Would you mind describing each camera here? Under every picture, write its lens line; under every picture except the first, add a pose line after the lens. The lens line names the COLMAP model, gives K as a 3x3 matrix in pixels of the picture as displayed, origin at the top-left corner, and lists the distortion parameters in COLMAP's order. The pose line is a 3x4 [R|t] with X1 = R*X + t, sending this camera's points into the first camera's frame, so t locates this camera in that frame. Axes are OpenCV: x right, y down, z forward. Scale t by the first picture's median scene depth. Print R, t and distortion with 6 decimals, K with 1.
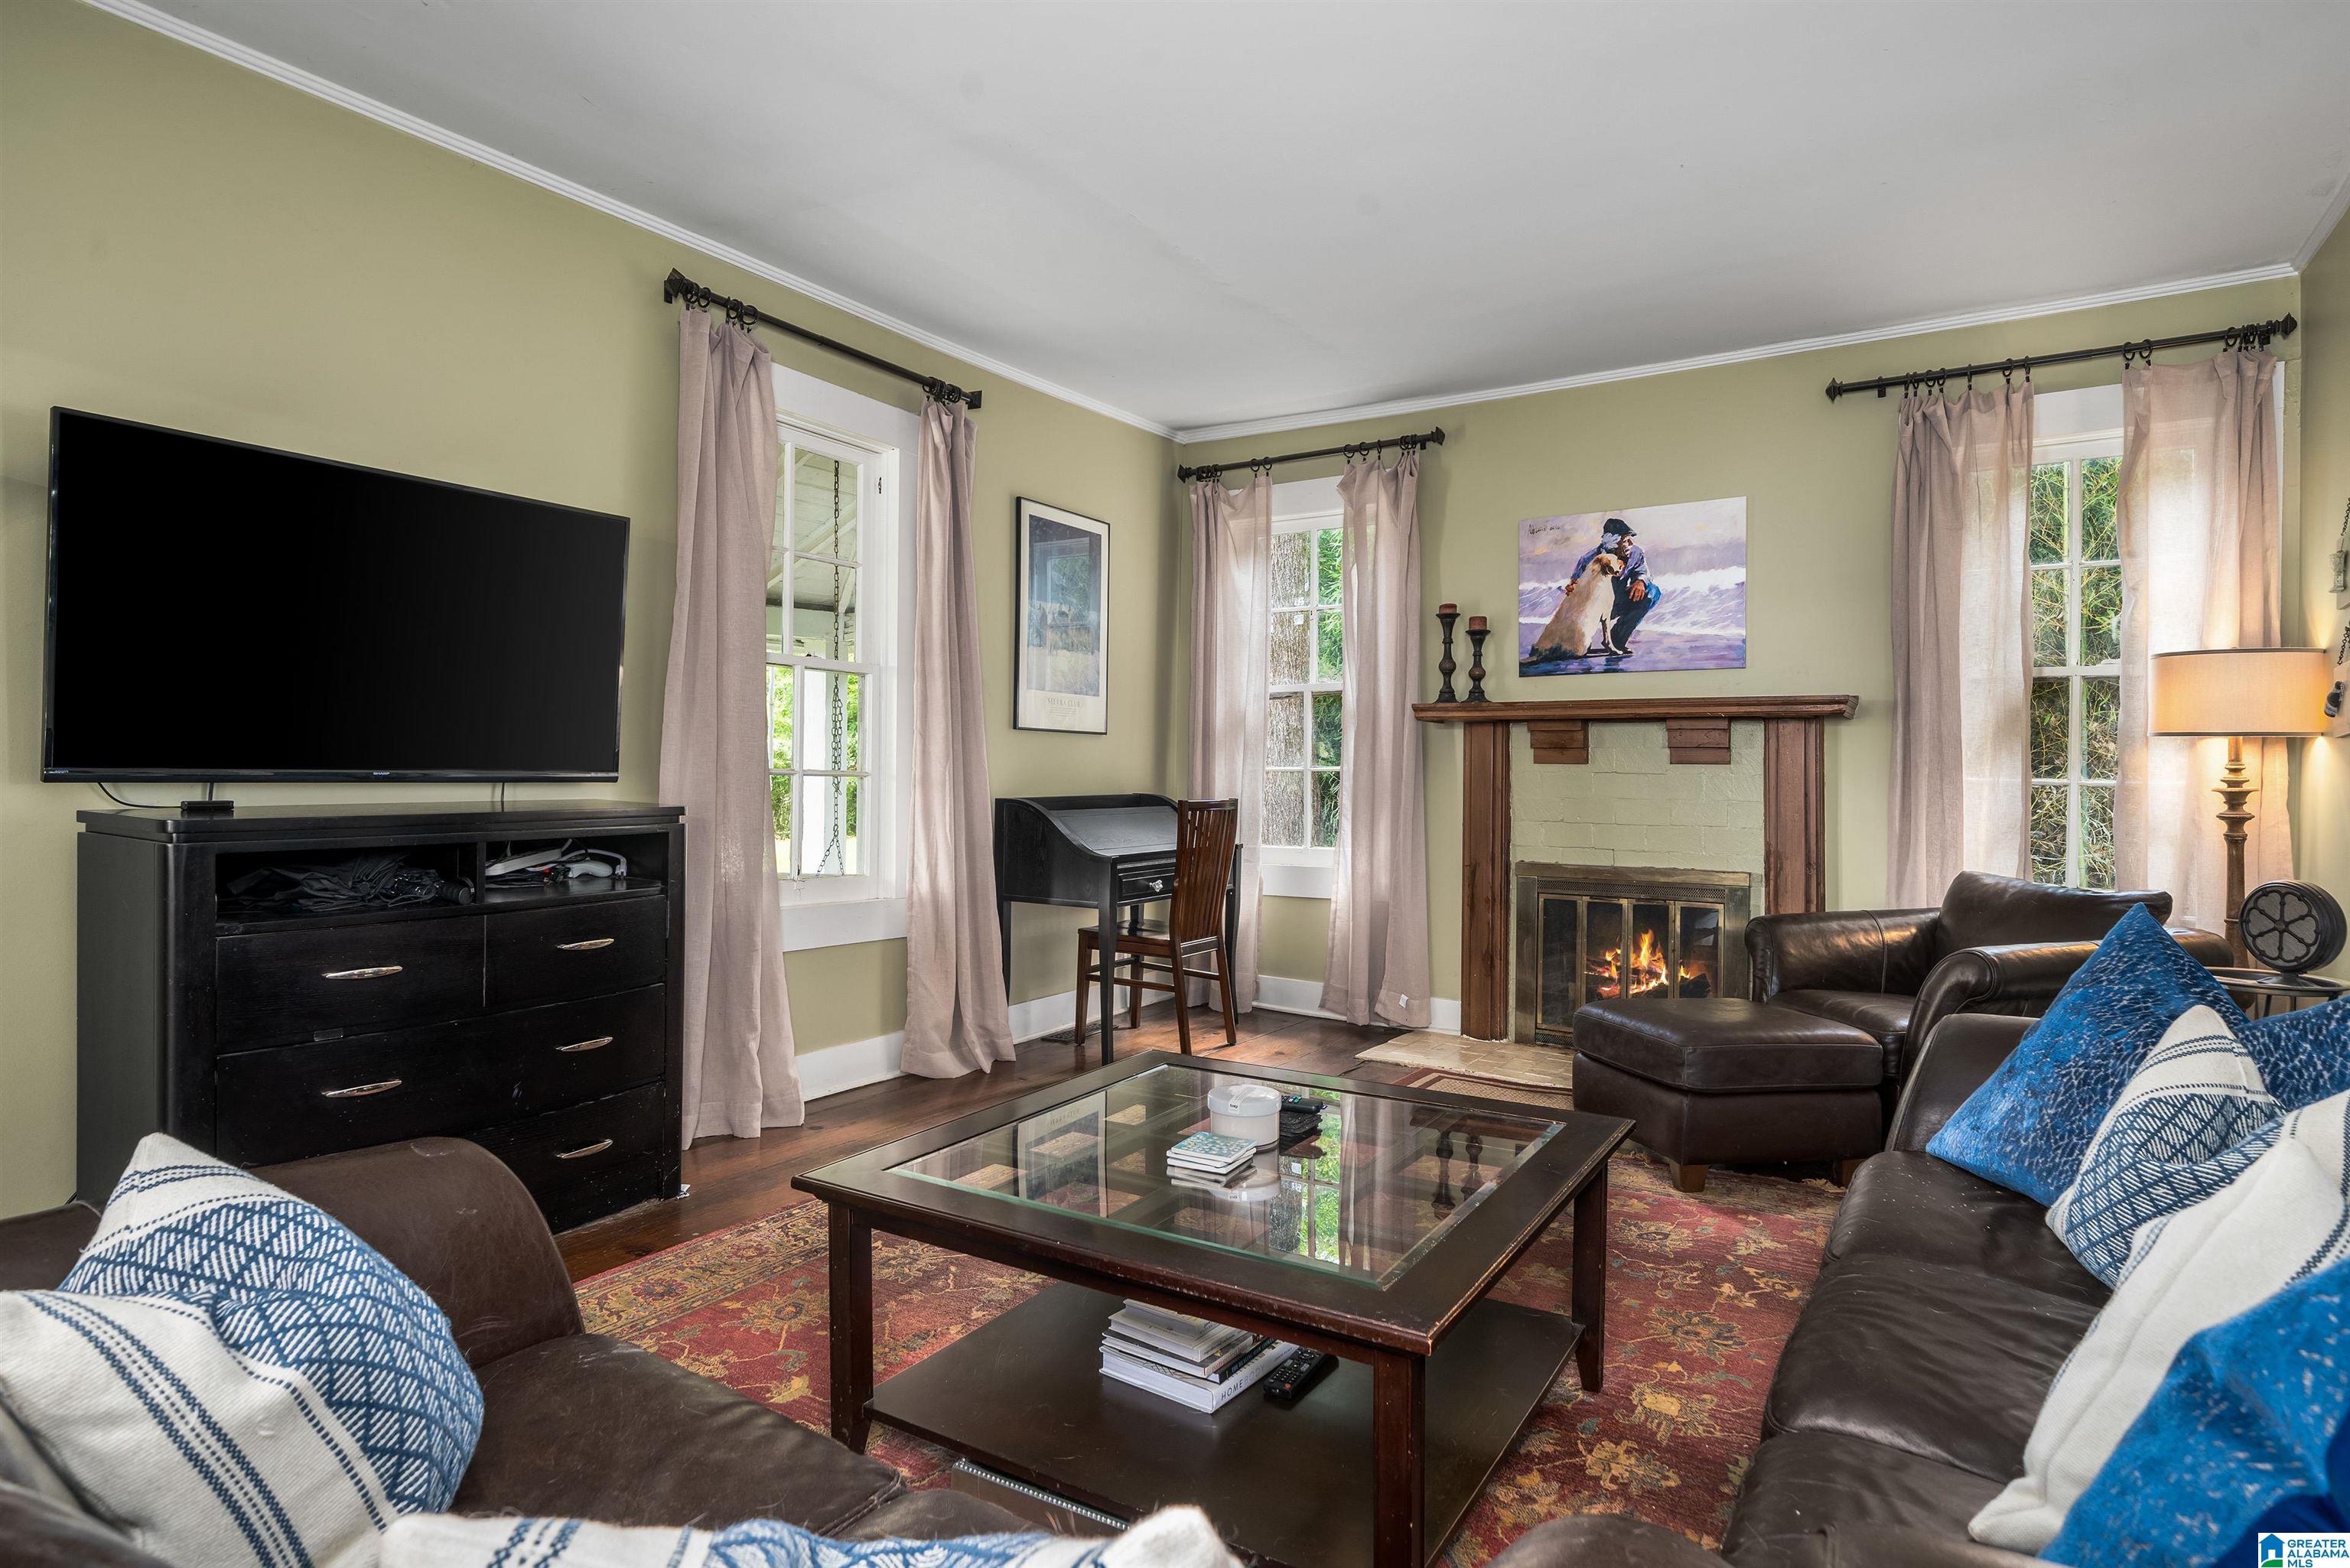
lens RADIAL K [[1321.2, 0, 1165.7], [0, 1321.2, 787.8], [0, 0, 1]] dist [0.007280, 0.000325]
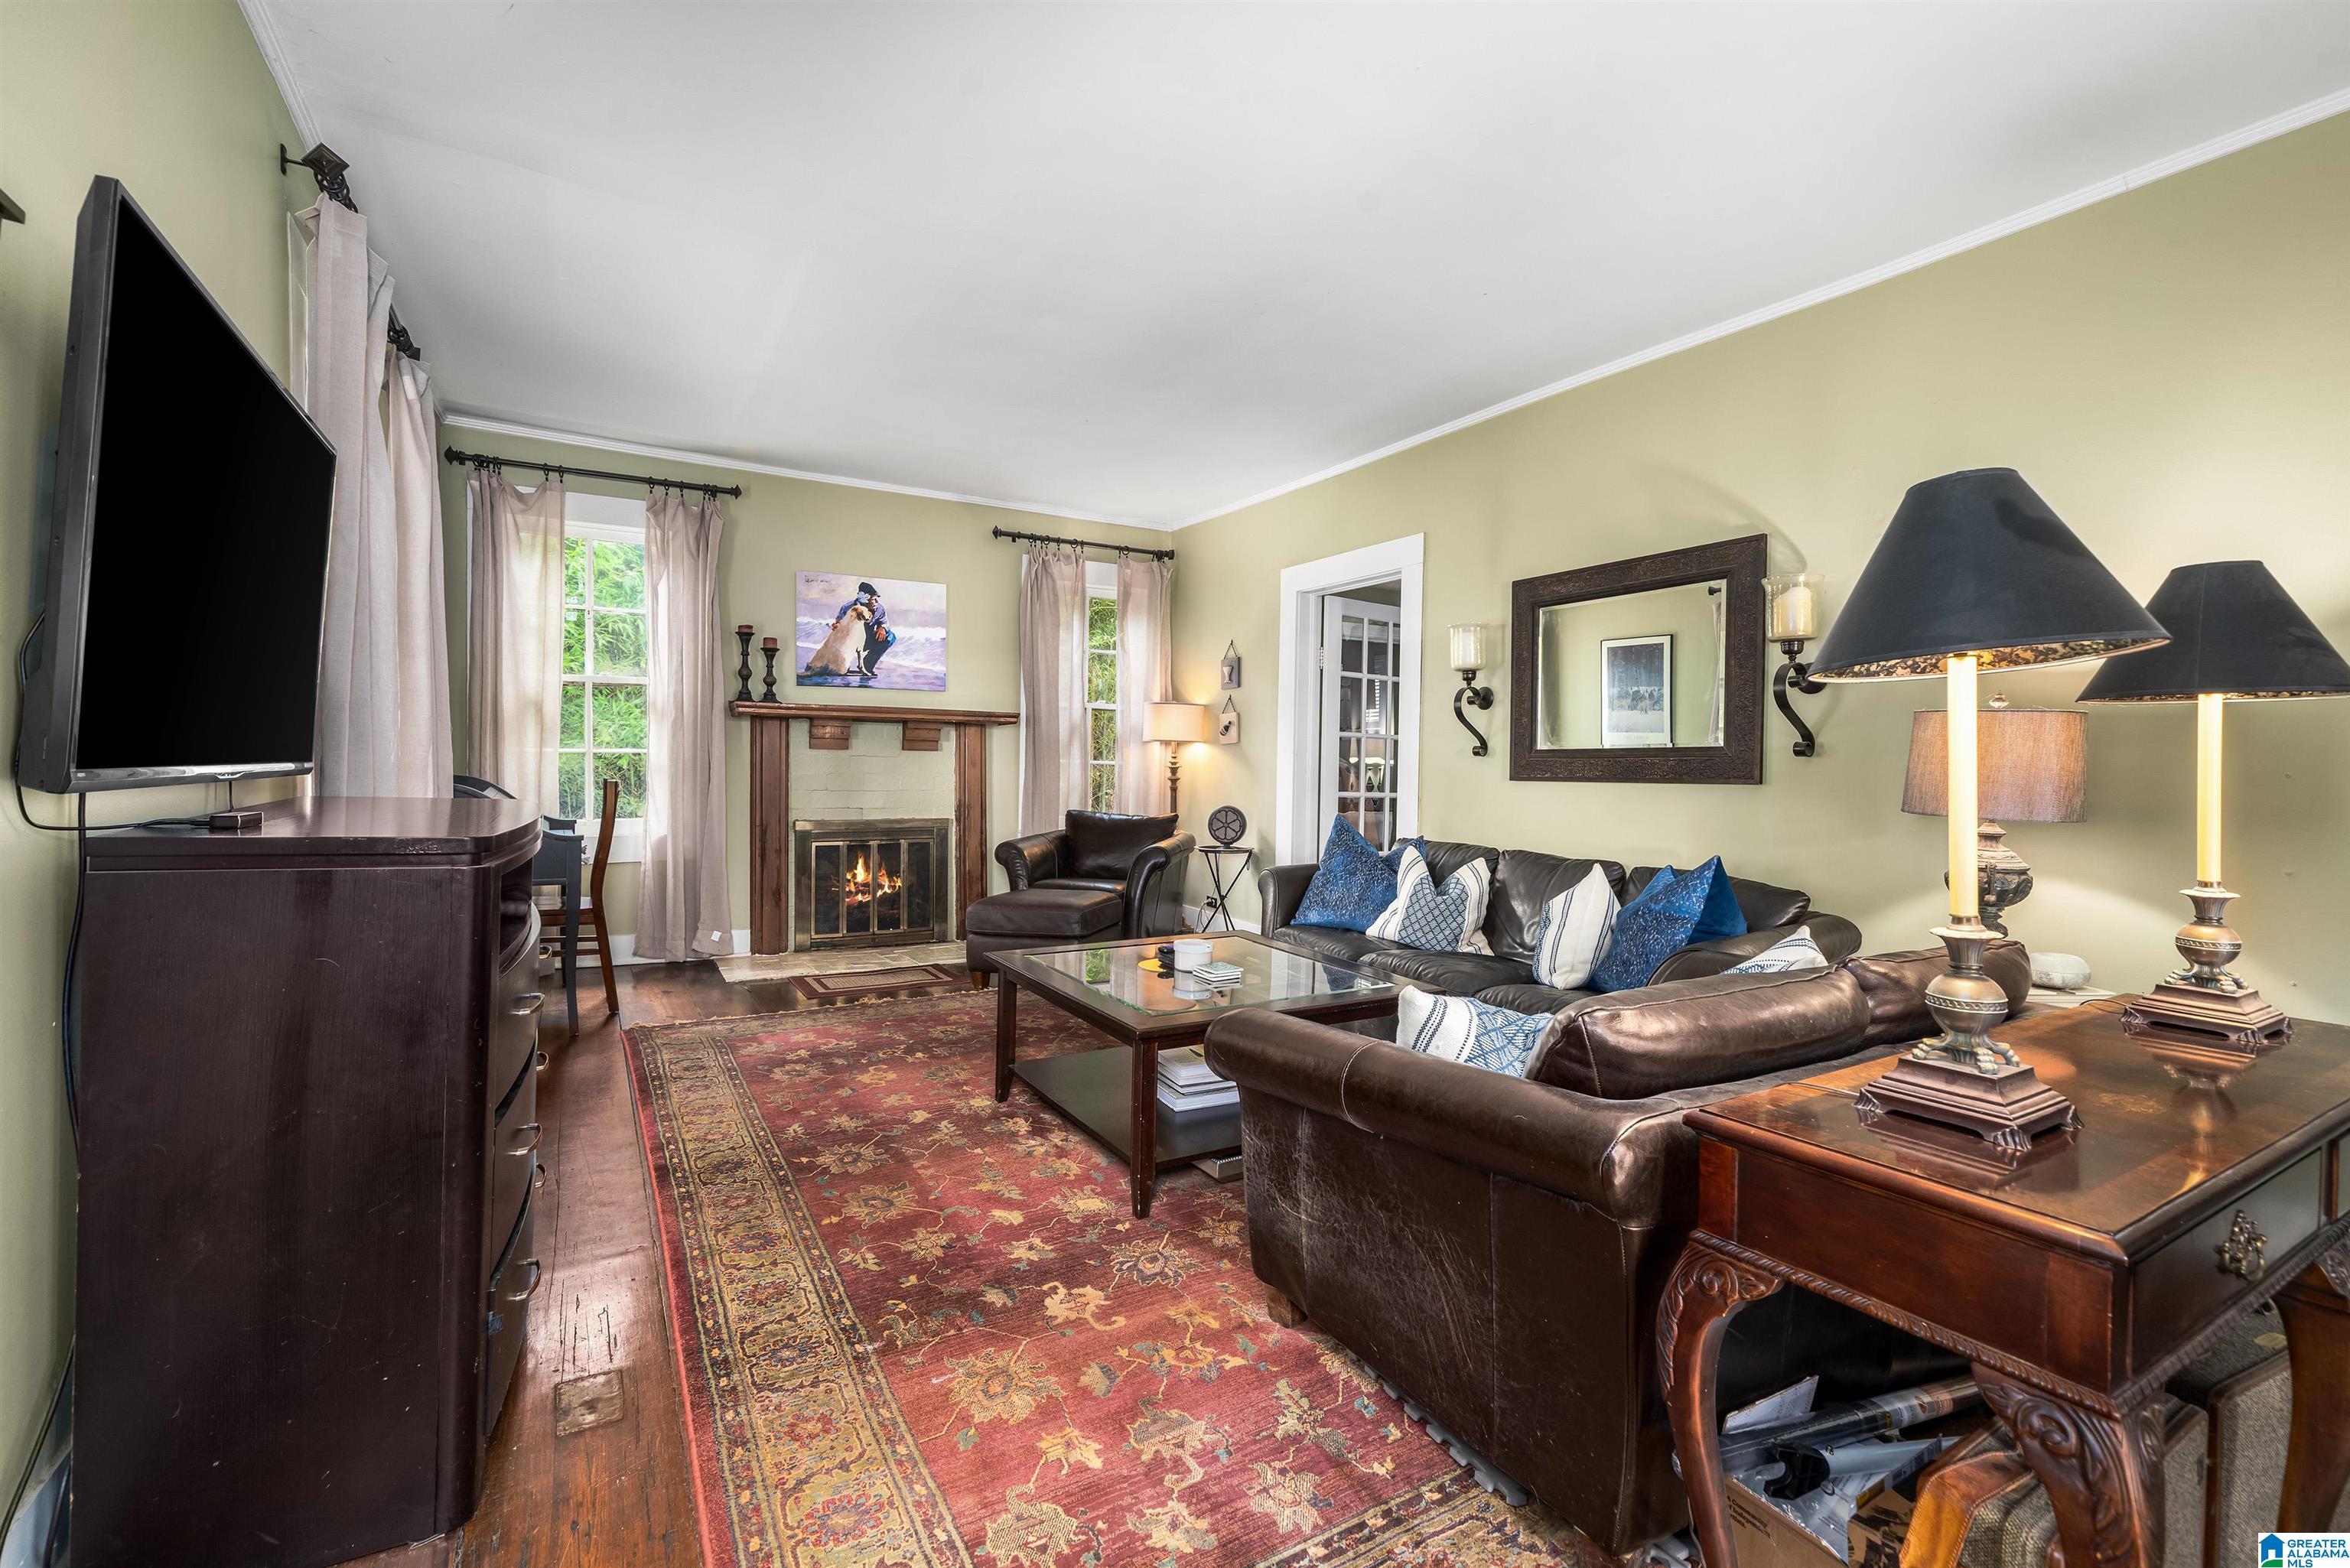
lens RADIAL K [[1014.7, 0, 1156.2], [0, 1014.7, 791.7], [0, 0, 1]] dist [0.011809, -0.000081]
pose [[0.468775, -0.022561, 0.883030, -0.509425], [0.002710, 0.999706, 0.024103, 0.001684], [-0.883314, -0.008906, 0.468698, 0.186247]]
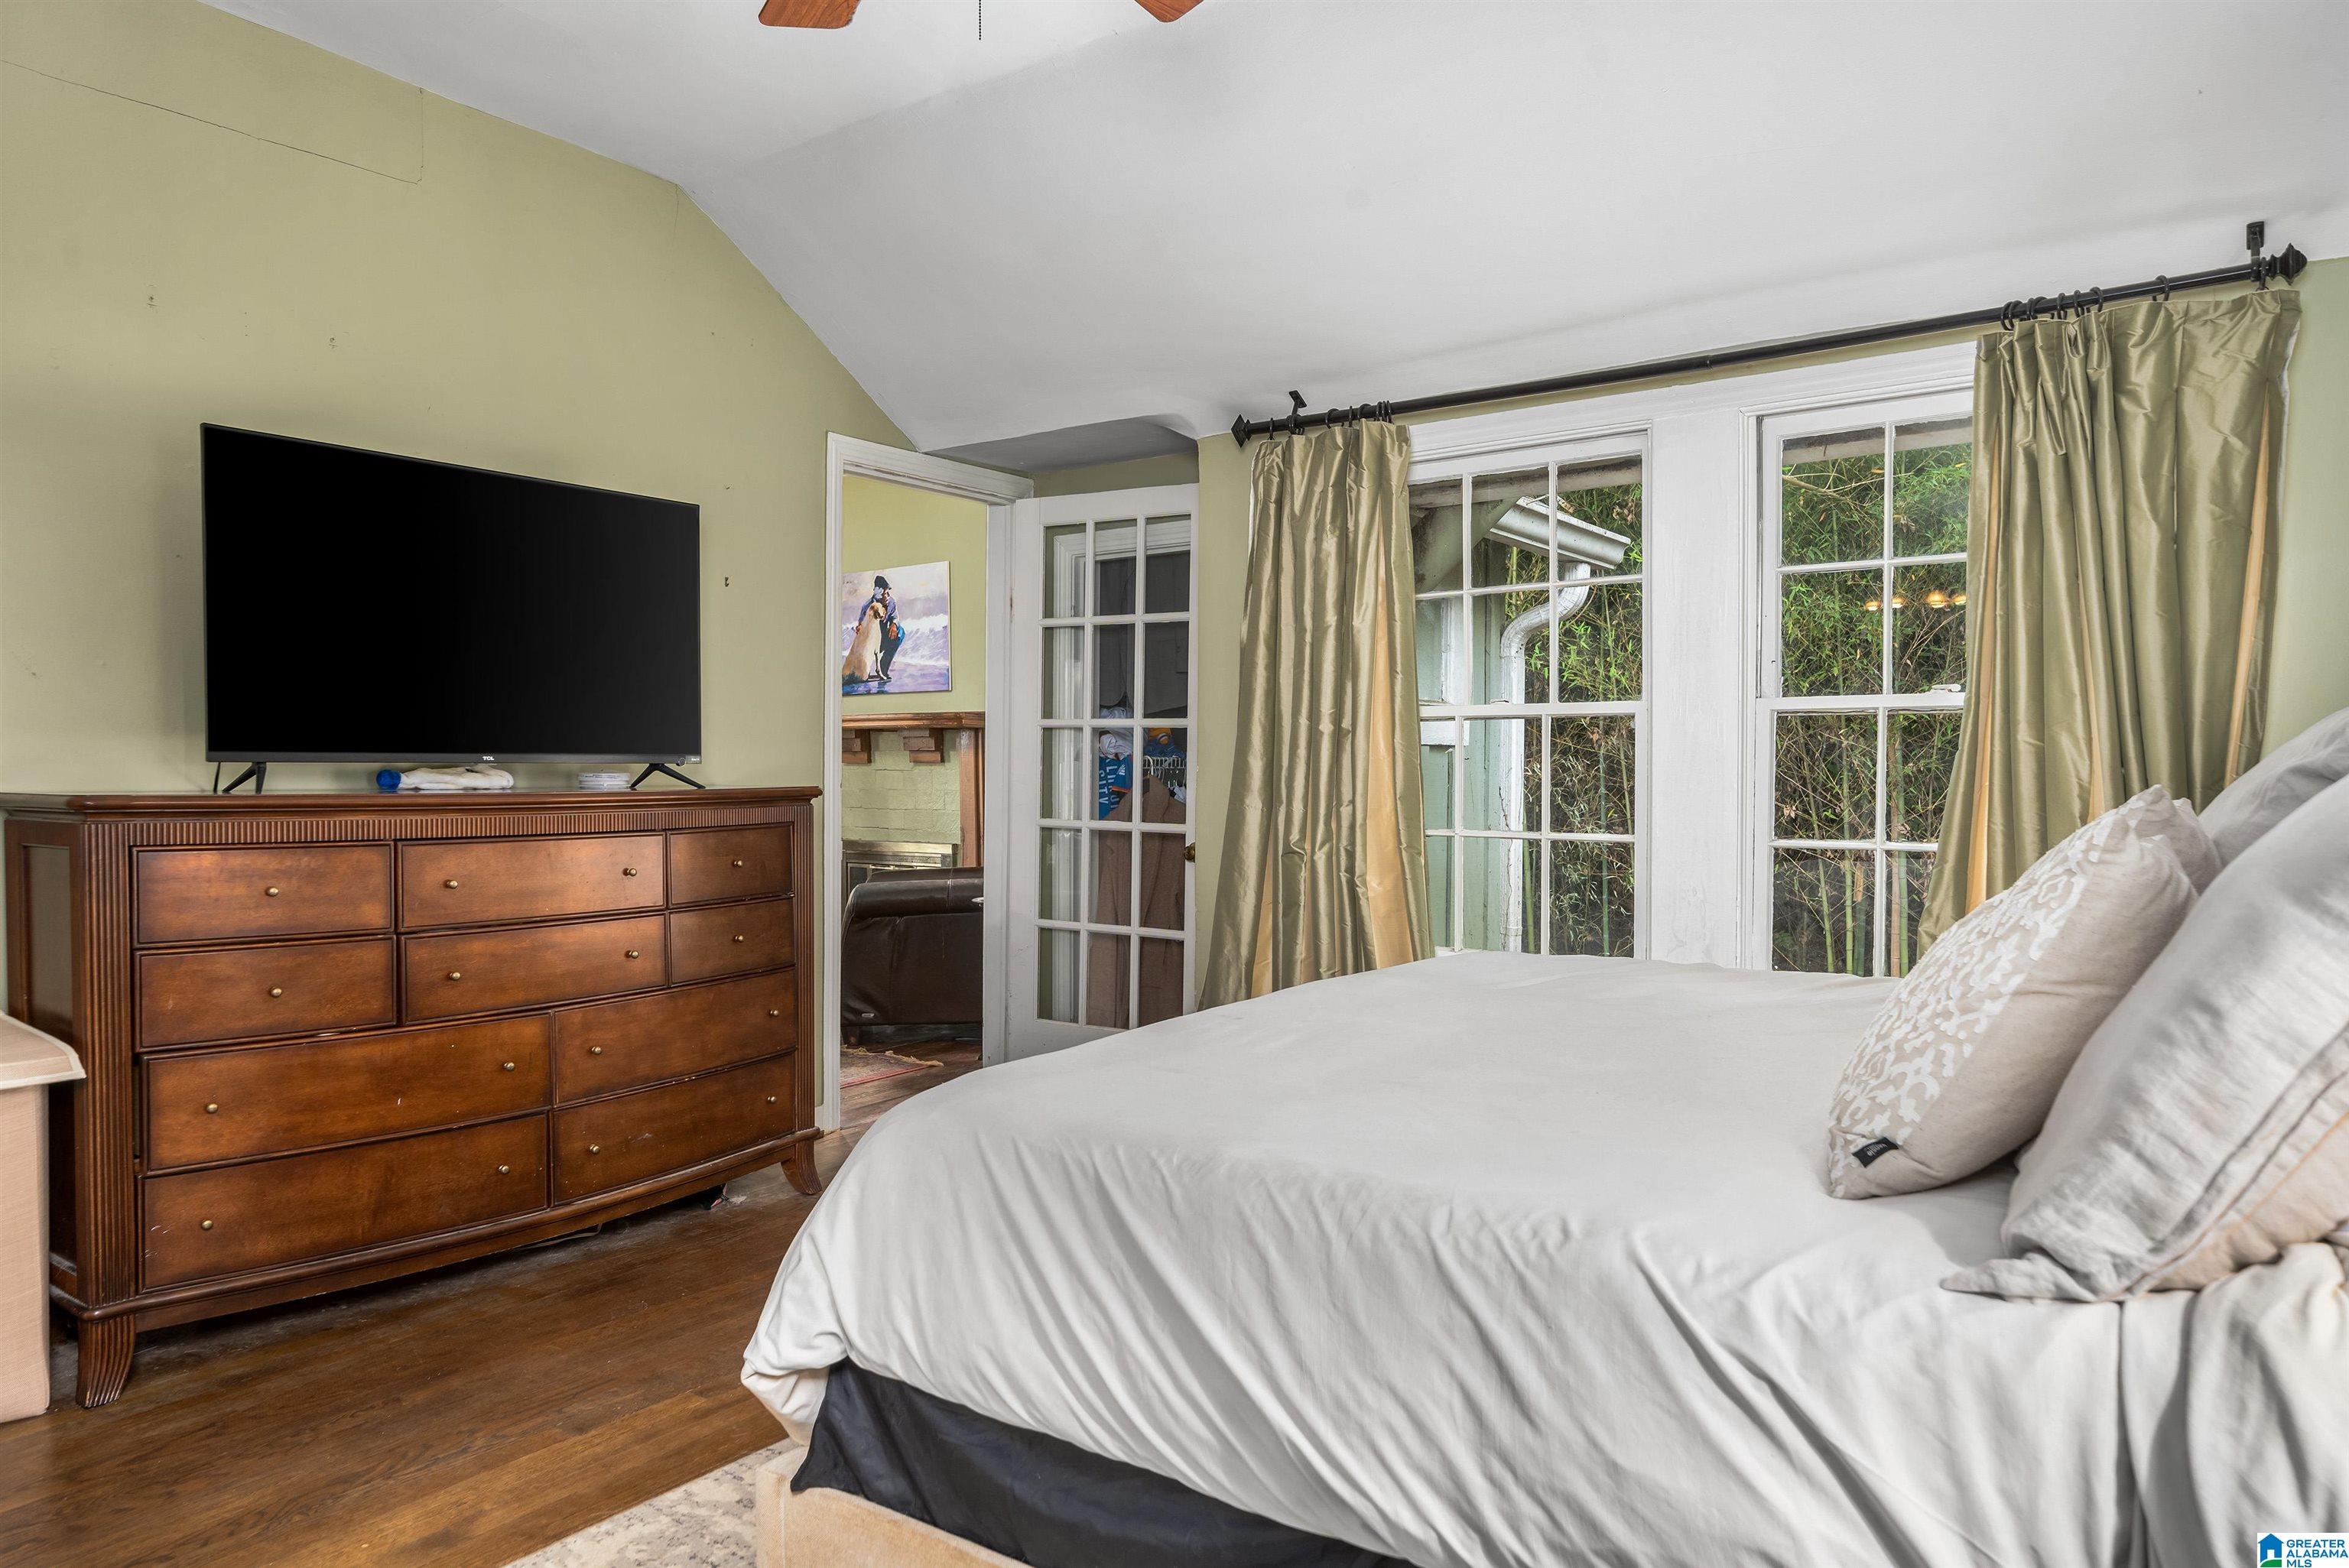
lens RADIAL K [[1472.5, 0, 1178.4], [0, 1472.5, 785.1], [0, 0, 1]] dist [0.005938, 0.001296]
pose [[0.997927, -0.005484, -0.064122, 0.724772], [0.005317, 0.999982, -0.002769, 0.008333], [0.064136, 0.002422, 0.997938, -0.429264]]
